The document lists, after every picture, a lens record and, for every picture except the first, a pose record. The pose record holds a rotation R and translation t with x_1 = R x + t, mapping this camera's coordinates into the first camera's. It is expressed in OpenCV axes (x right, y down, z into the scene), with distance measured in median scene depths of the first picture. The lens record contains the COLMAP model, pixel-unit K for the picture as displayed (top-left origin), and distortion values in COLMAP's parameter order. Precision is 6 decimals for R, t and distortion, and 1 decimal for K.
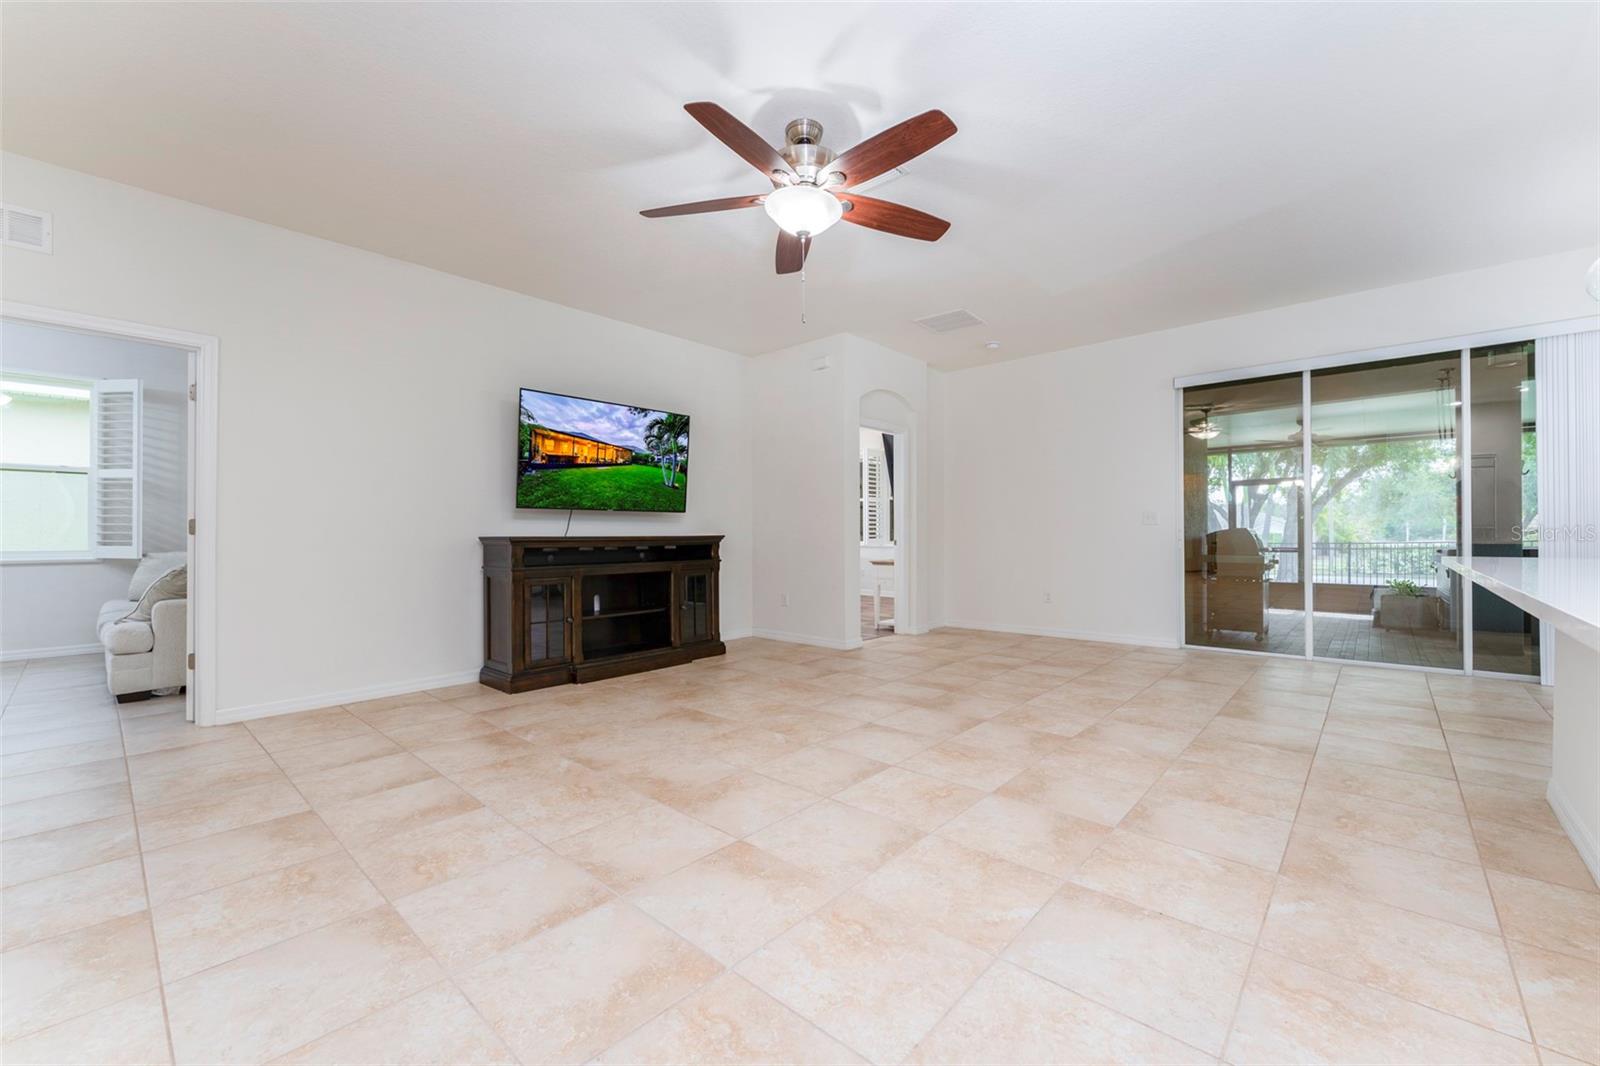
lens RADIAL K [[644.7, 0, 795.1], [0, 644.7, 532.5], [0, 0, 1]] dist [-0.001775, -0.000283]
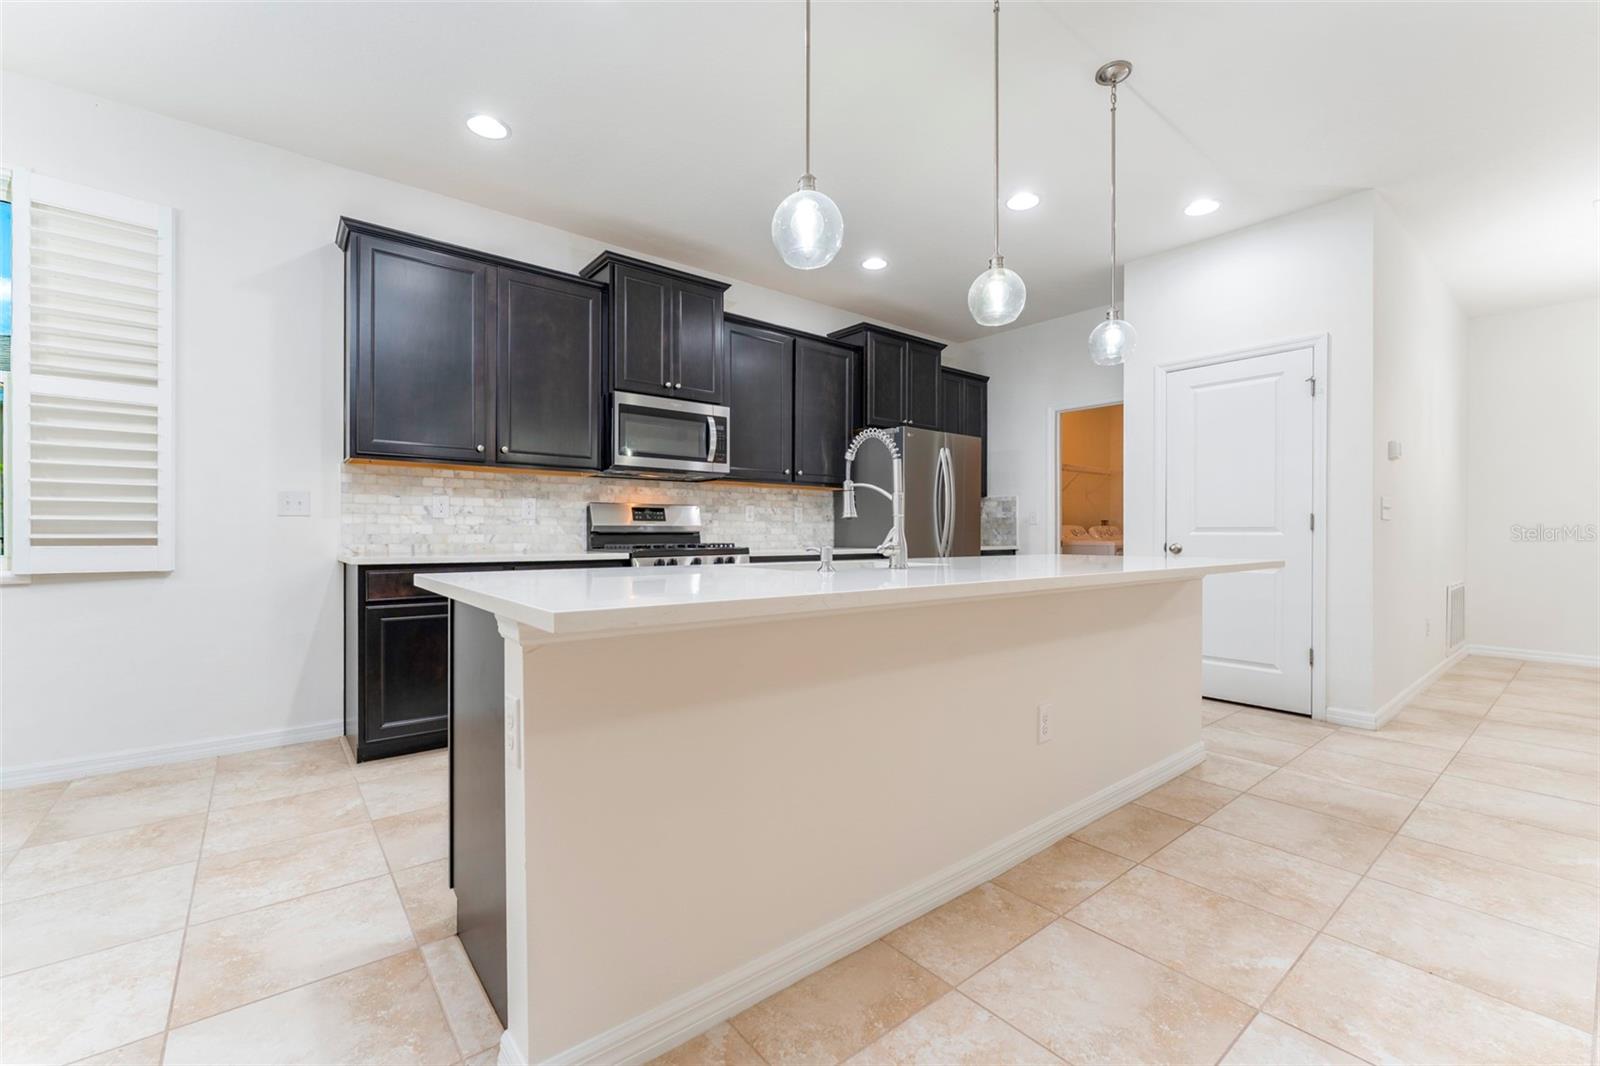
lens RADIAL K [[666.8, 0, 800.0], [0, 666.8, 533.0], [0, 0, 1]] dist [-0.000284, -0.000264]
pose [[-0.988922, 0.002005, 0.148420, 0.758331], [0.001267, 0.999986, -0.005067, -0.000272], [-0.148428, -0.004822, -0.988912, 1.200230]]
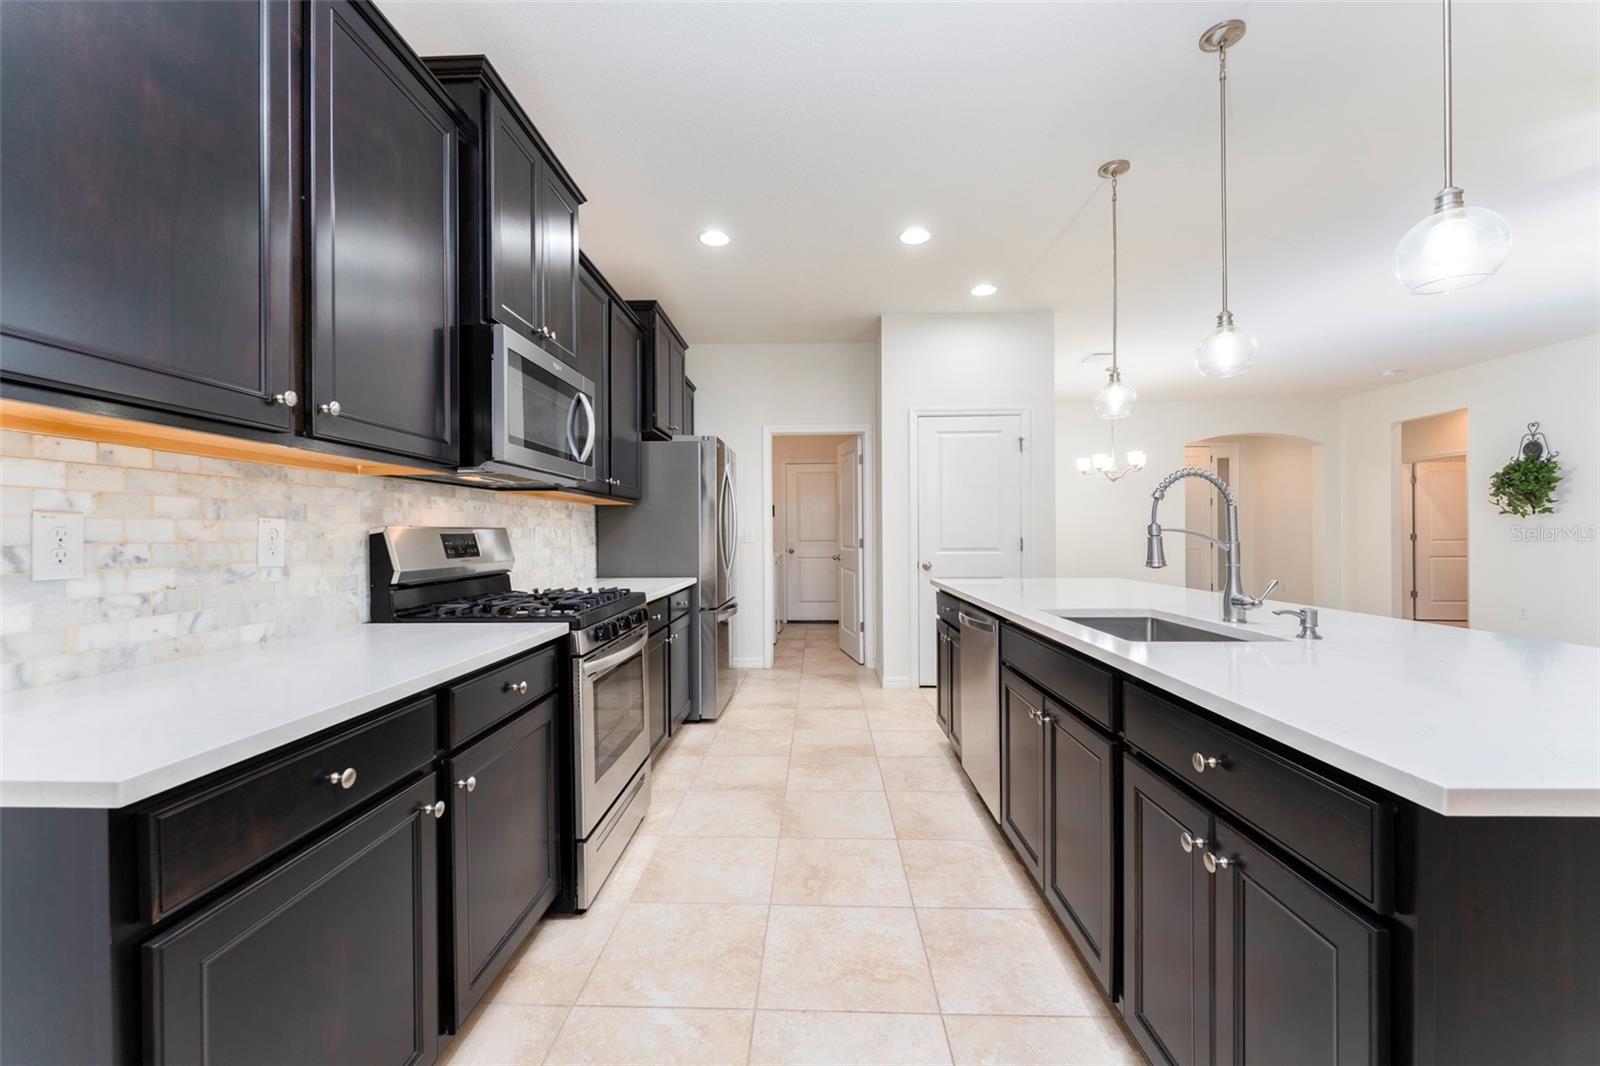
lens RADIAL K [[644.7, 0, 795.1], [0, 644.7, 532.5], [0, 0, 1]] dist [-0.001775, -0.000283]
pose [[-0.758089, 0.006891, -0.652115, 1.519730], [0.010298, 0.999946, -0.001404, -0.060637], [0.652070, -0.007780, -0.758119, 0.682563]]
